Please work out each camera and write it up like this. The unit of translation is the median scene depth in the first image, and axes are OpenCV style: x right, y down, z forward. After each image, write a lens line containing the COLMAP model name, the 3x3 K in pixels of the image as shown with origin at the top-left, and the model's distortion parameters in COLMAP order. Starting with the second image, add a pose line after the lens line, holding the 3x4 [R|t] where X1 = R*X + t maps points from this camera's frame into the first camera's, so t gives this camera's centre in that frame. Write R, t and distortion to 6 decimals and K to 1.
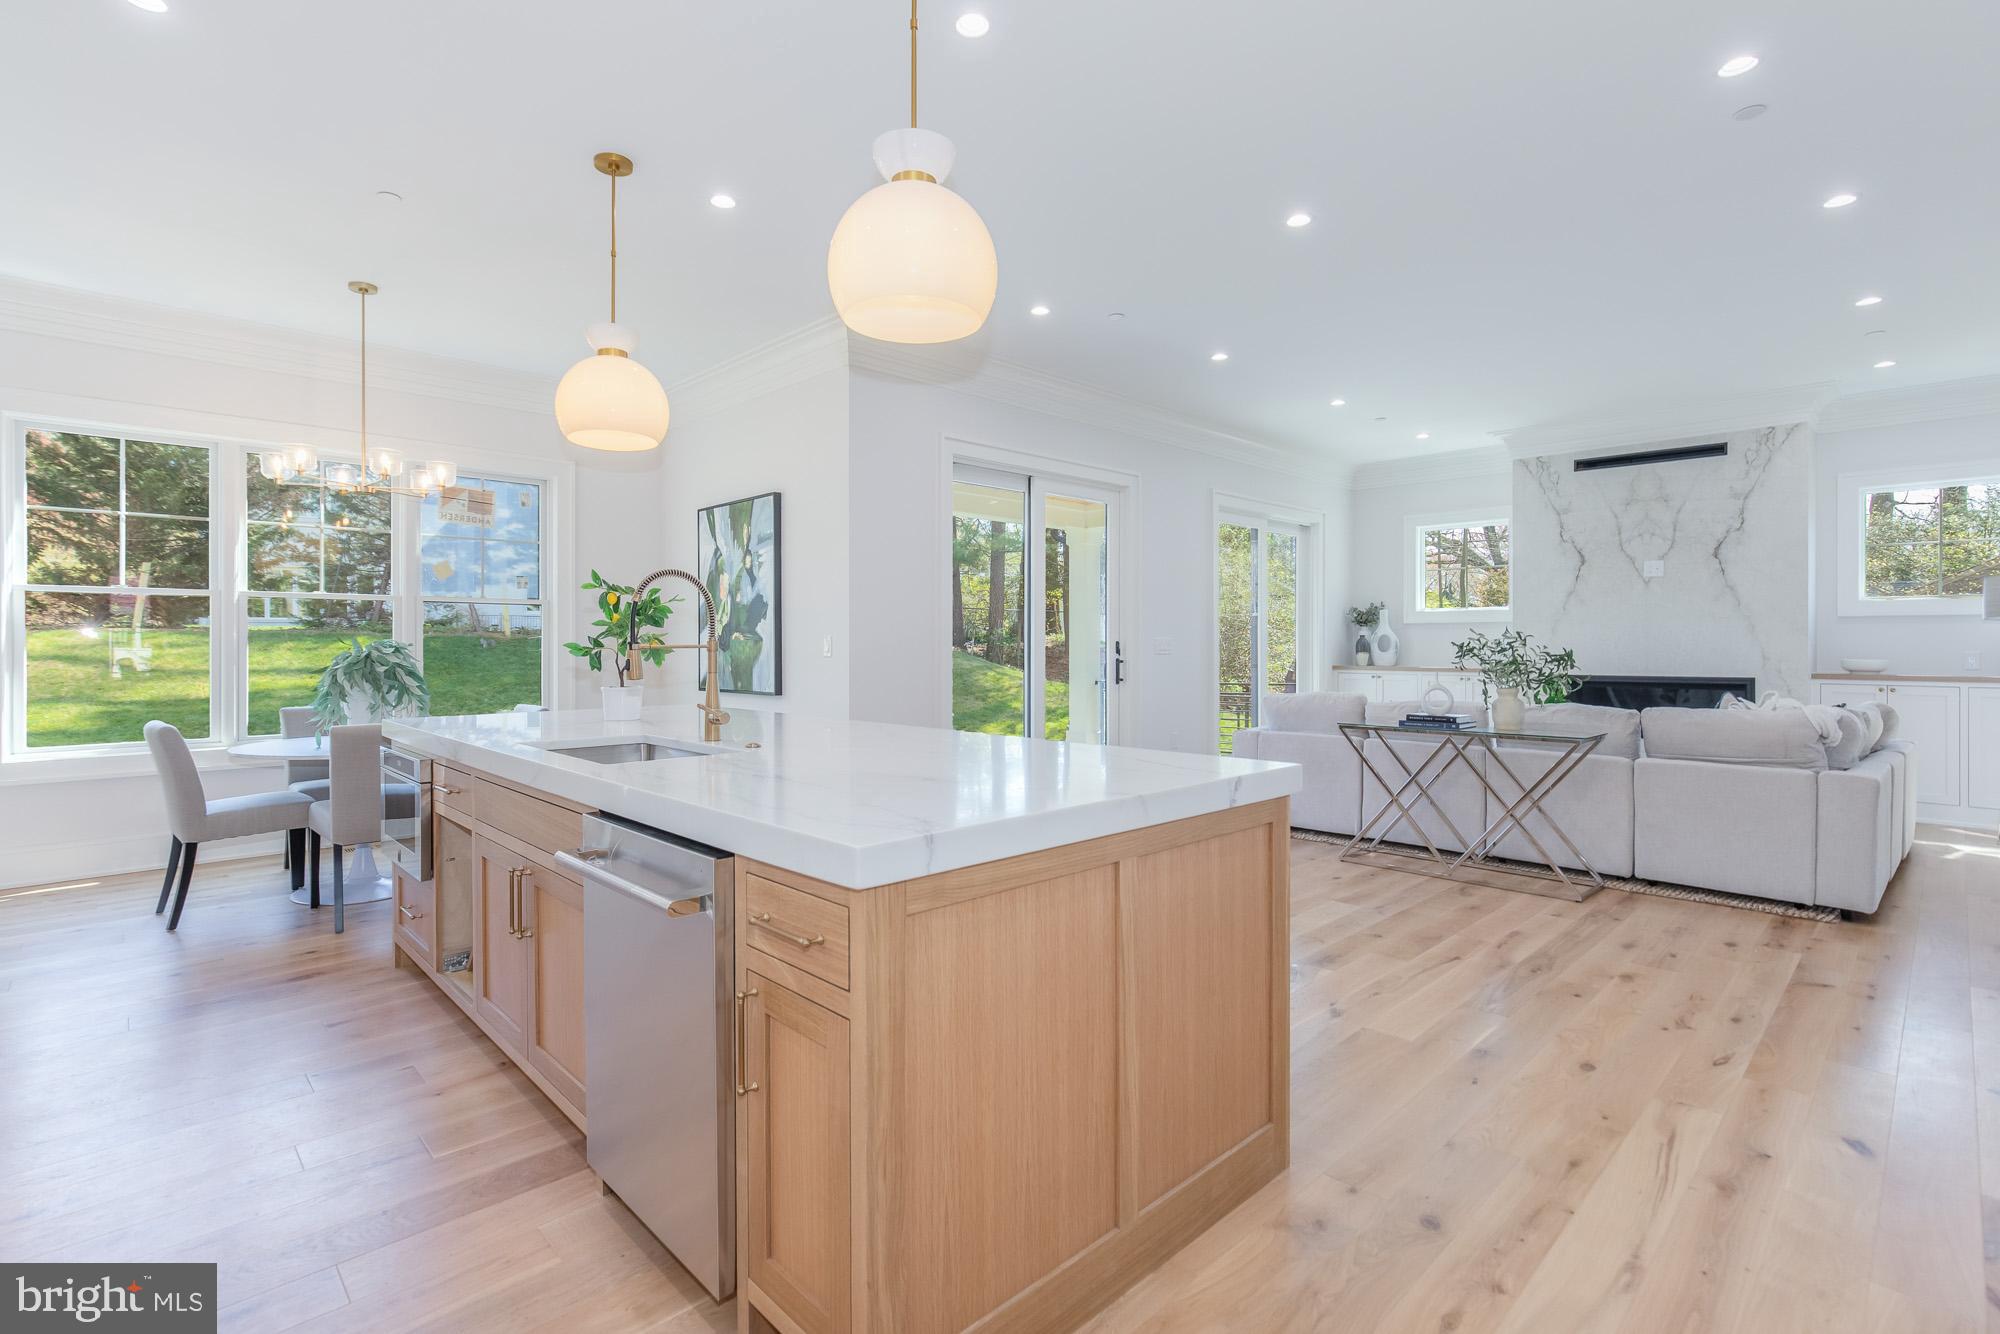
lens RADIAL K [[934.6, 0, 983.5], [0, 934.6, 643.5], [0, 0, 1]] dist [-0.013317, 0.006255]
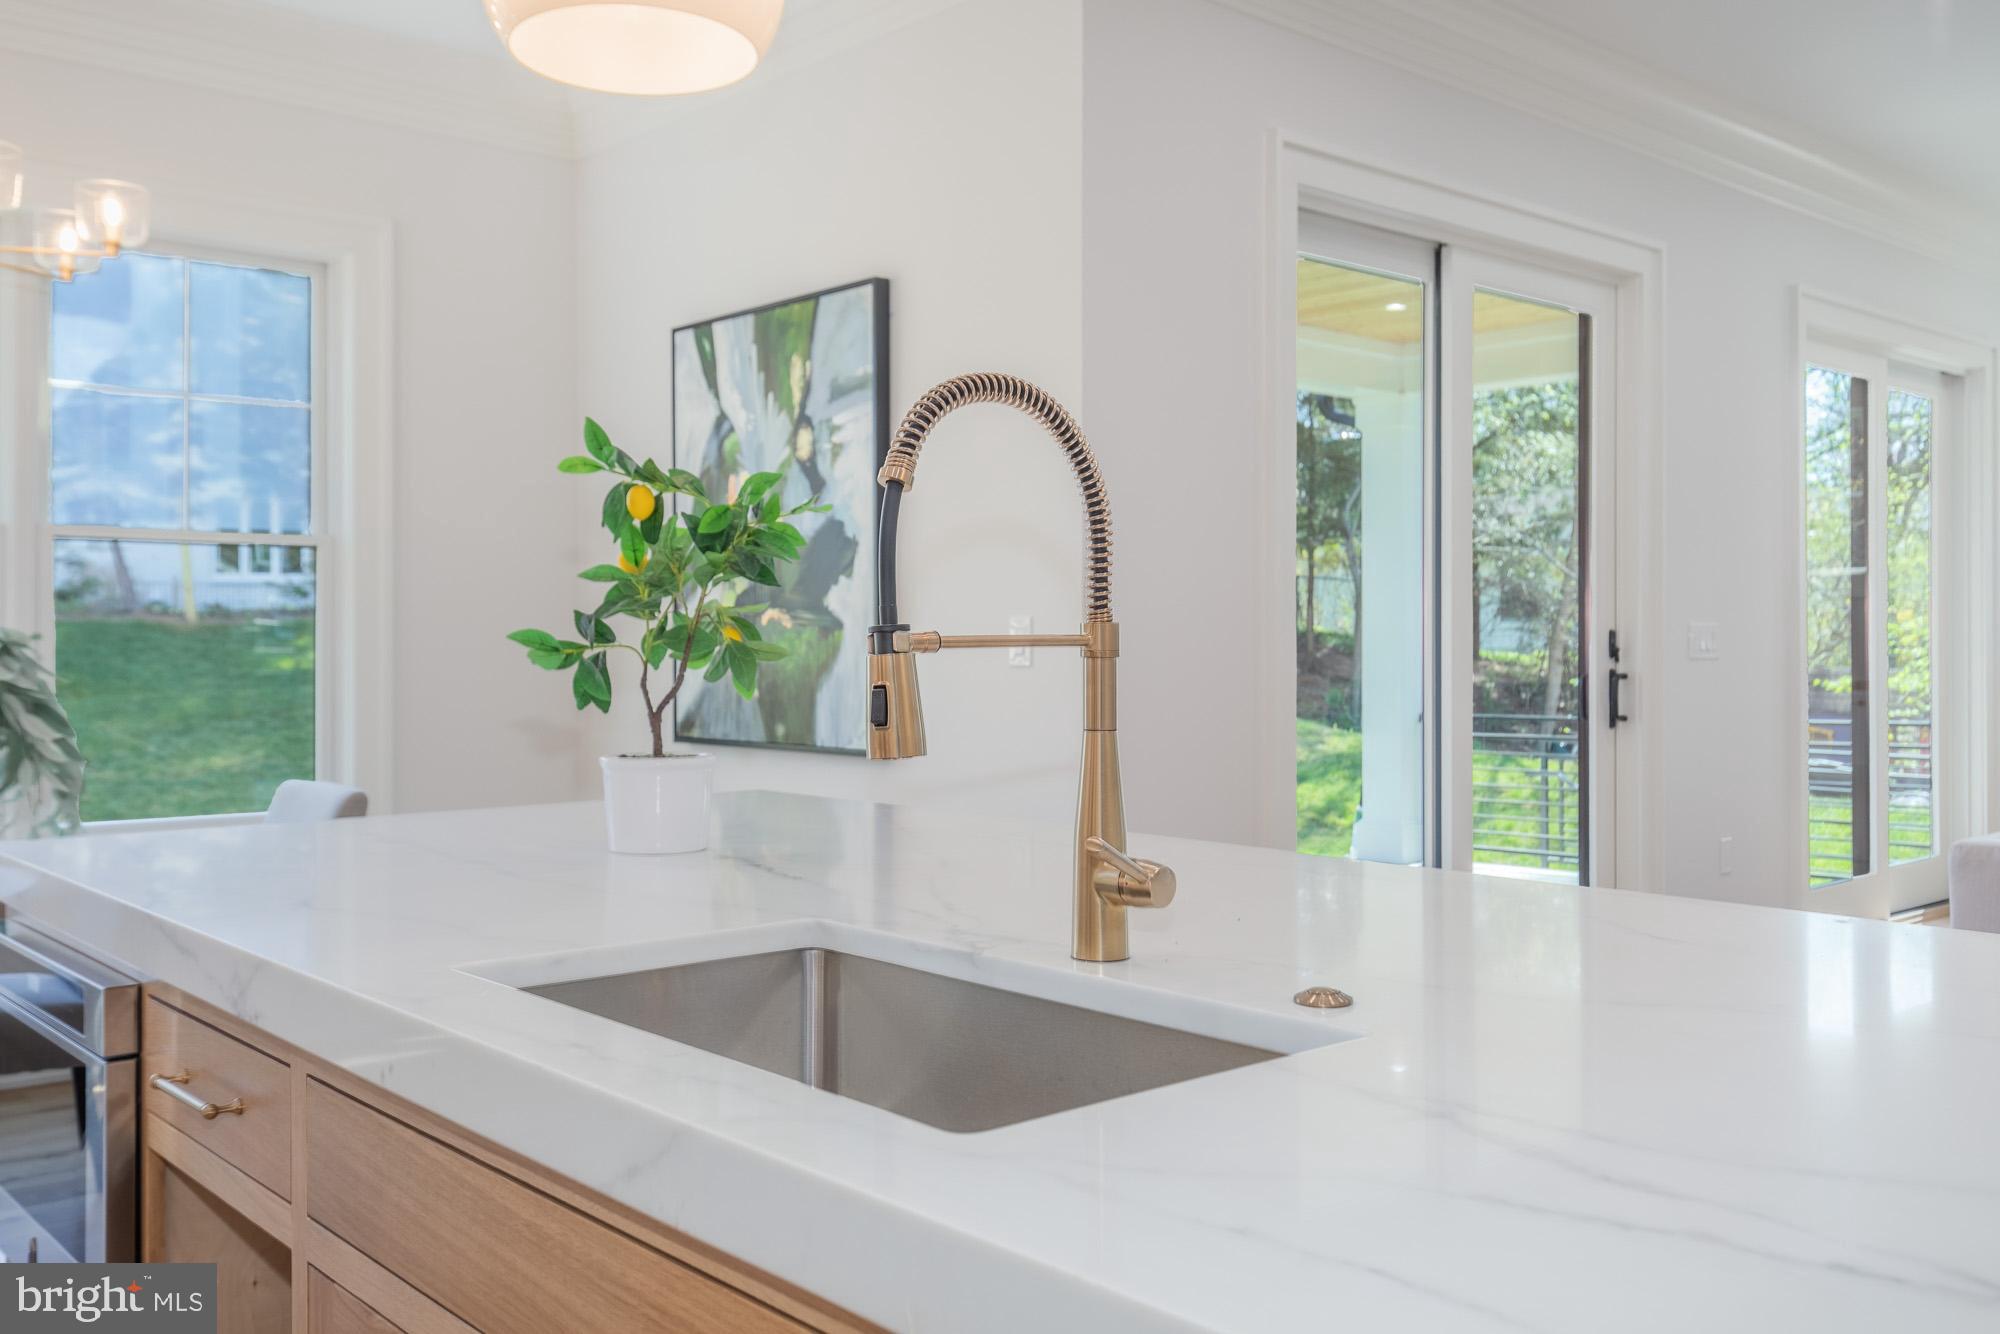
lens RADIAL K [[1787.4, 0, 1002.1], [0, 1787.4, 626.1], [0, 0, 1]] dist [0.010582, 0.005365]
pose [[0.999131, 0.000112, -0.041680, -0.199073], [-0.000351, 0.999983, -0.005744, 0.001328], [0.041679, 0.005754, 0.999114, 0.288755]]
